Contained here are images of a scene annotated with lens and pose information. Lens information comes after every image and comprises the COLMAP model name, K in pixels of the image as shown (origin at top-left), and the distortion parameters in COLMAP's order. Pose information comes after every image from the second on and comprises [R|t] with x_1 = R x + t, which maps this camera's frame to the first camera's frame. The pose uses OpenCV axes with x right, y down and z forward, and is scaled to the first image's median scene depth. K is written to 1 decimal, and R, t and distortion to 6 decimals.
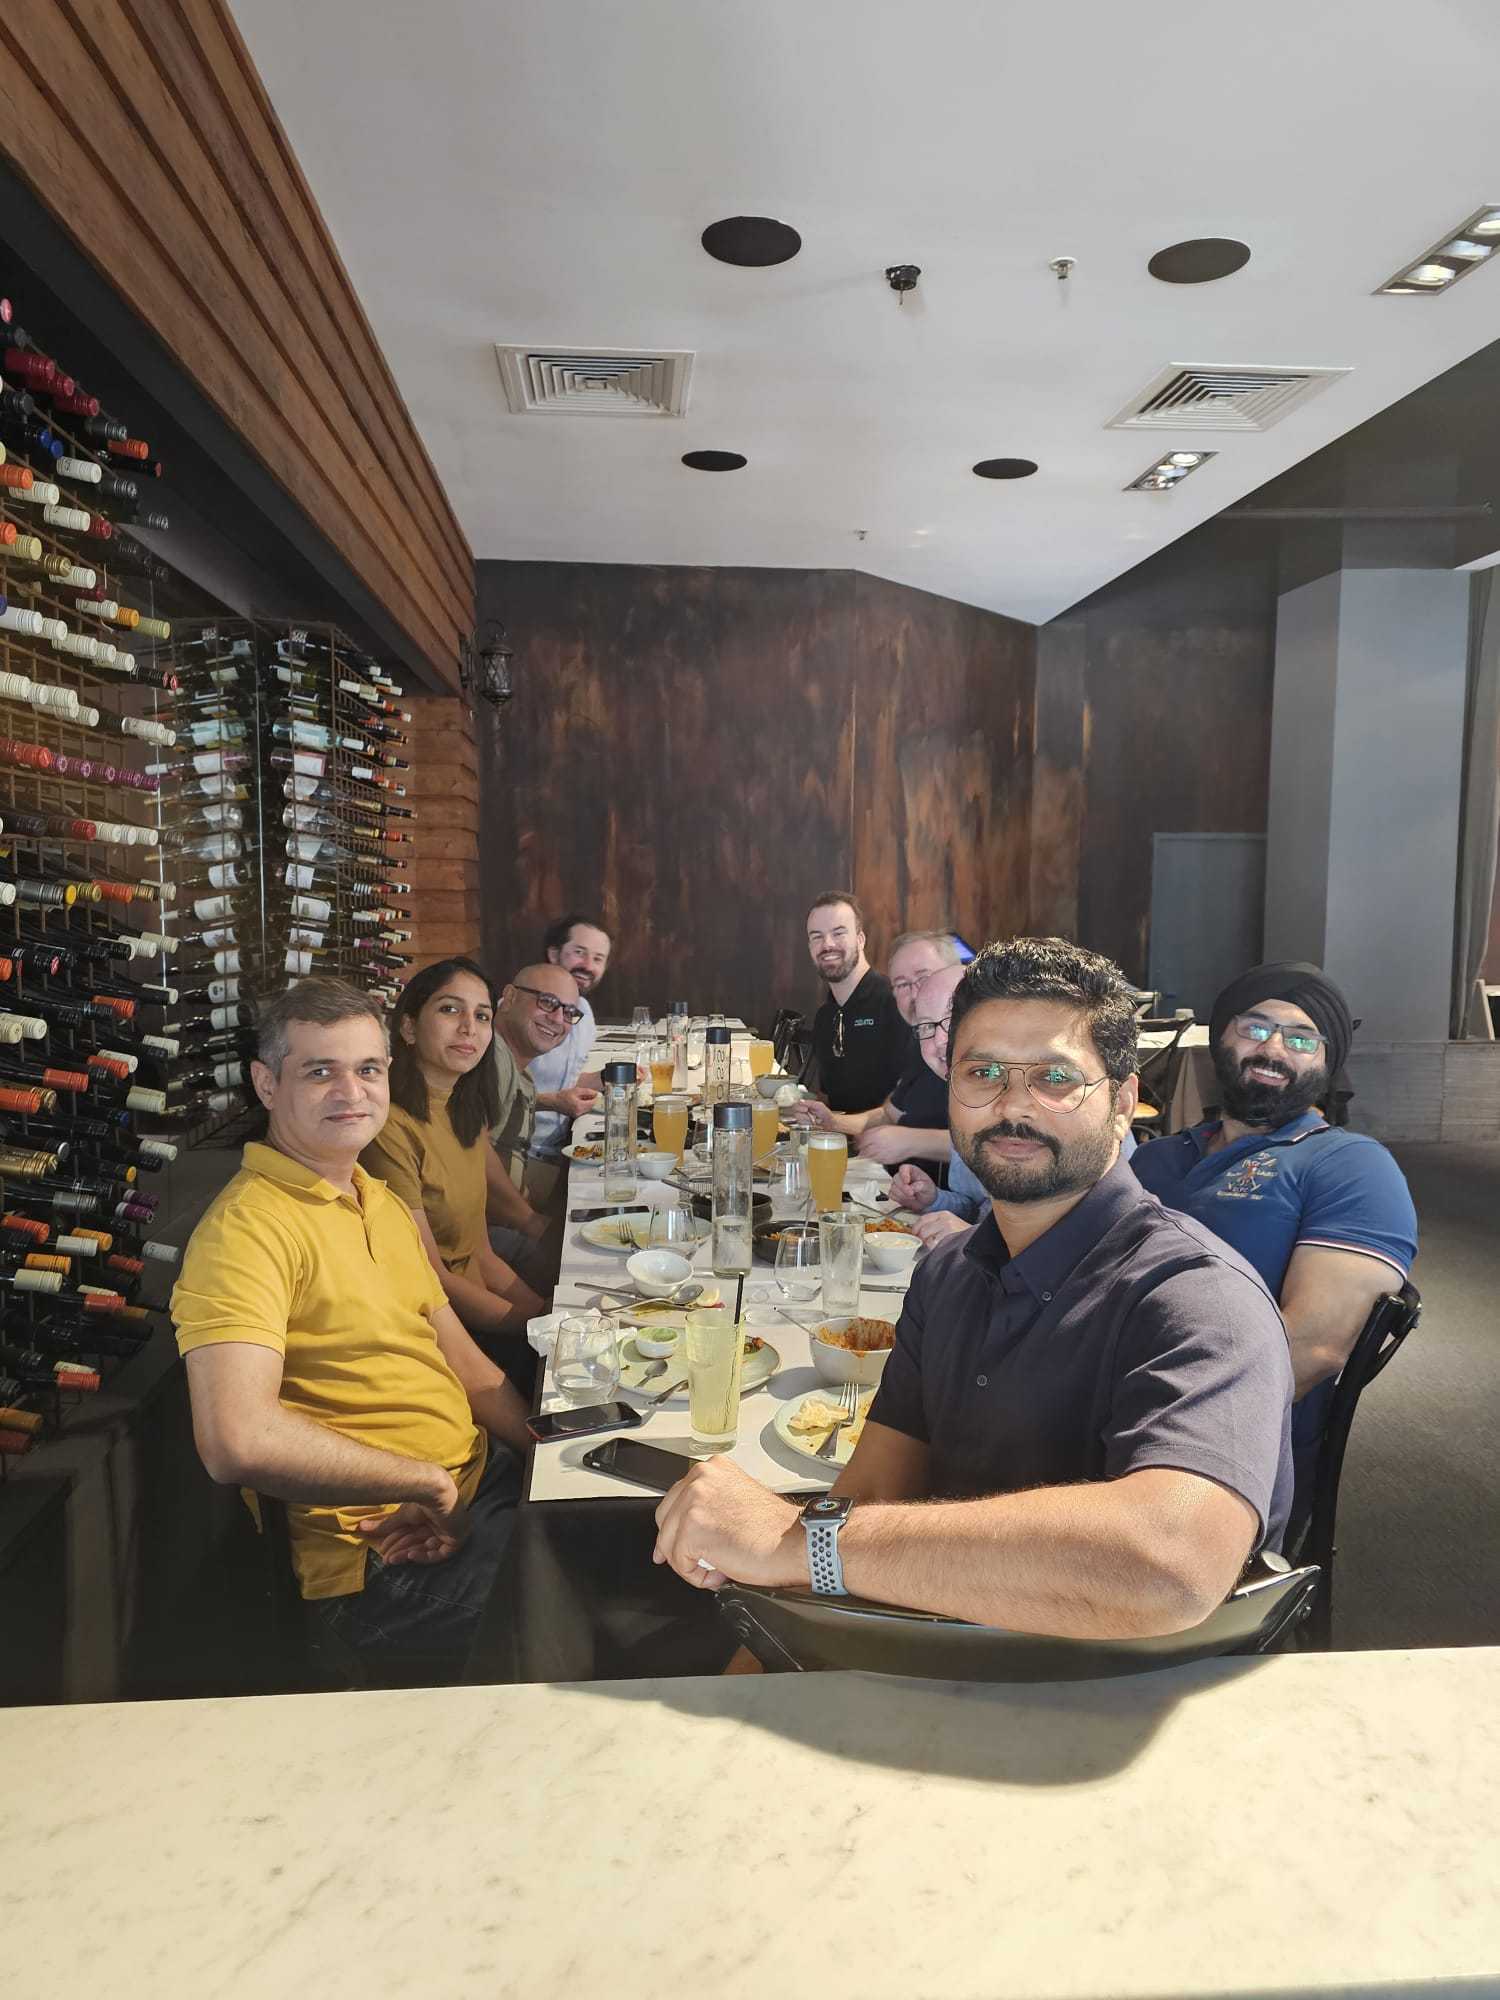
lens RADIAL K [[1369.3, 0, 749.0], [0, 1369.3, 999.9], [0, 0, 1]] dist [0.050373, -0.032353]
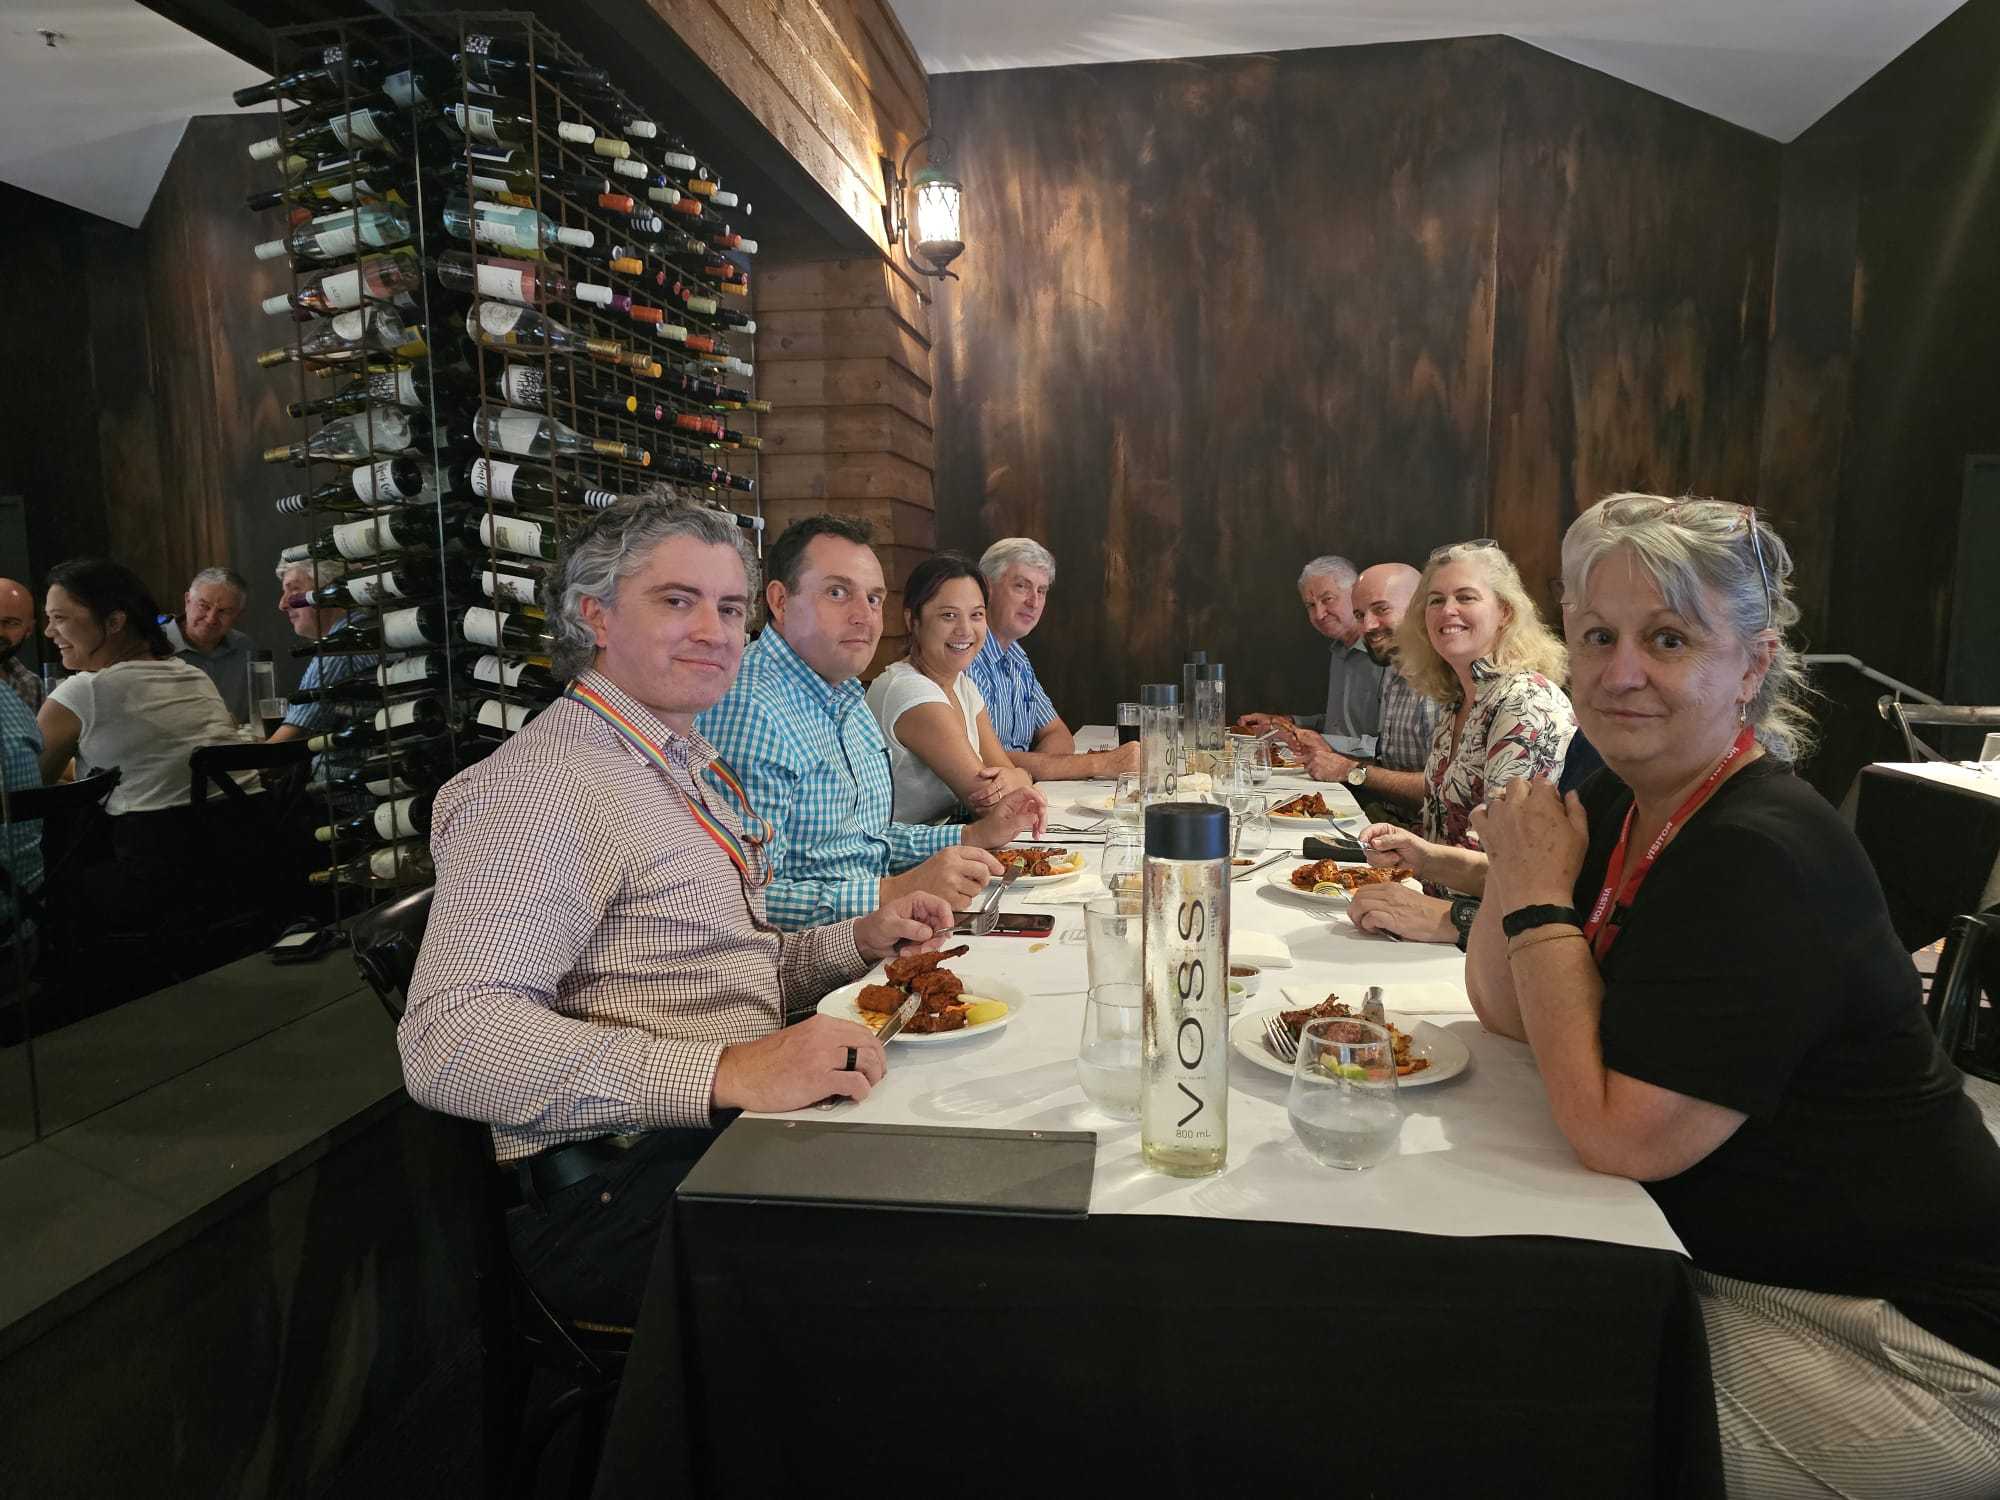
lens RADIAL K [[1369.3, 0, 951.1], [0, 1369.3, 752.4], [0, 0, 1]] dist [0.050373, -0.032353]
pose [[0.962265, 0.008878, -0.271968, 0.008856], [-0.000221, 0.999493, 0.031845, 0.003464], [0.272113, -0.030583, 0.961779, 0.293618]]
